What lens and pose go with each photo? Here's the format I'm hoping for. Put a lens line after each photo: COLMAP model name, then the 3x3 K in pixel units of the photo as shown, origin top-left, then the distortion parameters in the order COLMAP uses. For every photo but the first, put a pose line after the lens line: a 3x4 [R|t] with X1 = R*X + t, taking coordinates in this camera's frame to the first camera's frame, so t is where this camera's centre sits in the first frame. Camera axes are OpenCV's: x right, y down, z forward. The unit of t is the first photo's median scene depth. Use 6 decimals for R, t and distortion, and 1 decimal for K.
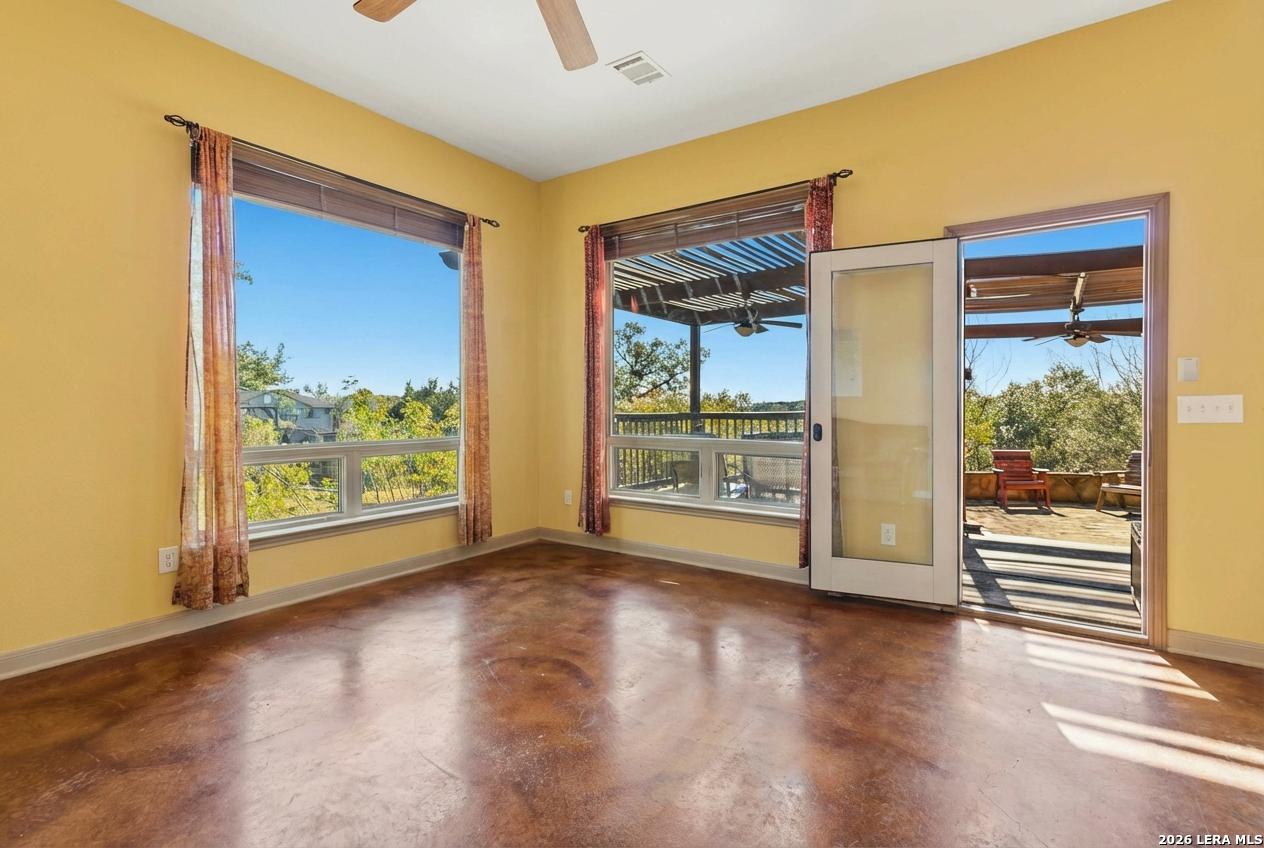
lens RADIAL K [[595.6, 0, 636.2], [0, 595.6, 409.5], [0, 0, 1]] dist [0.001092, 0.000160]
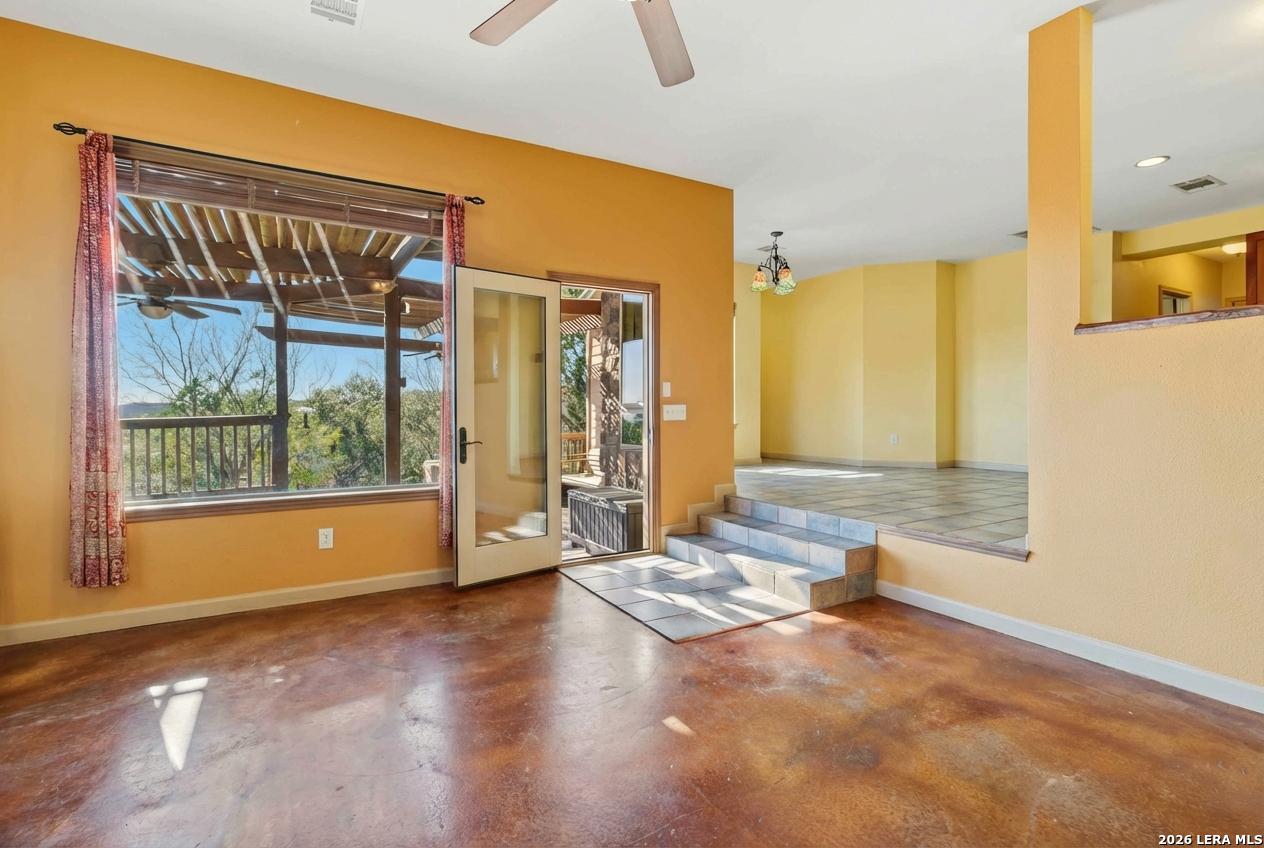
lens RADIAL K [[595.6, 0, 636.2], [0, 595.6, 409.5], [0, 0, 1]] dist [0.001092, 0.000160]
pose [[0.448713, 0.001489, 0.893675, -0.488558], [0.004080, 0.999985, -0.003715, -0.003227], [-0.893667, 0.005313, 0.448700, 0.239349]]
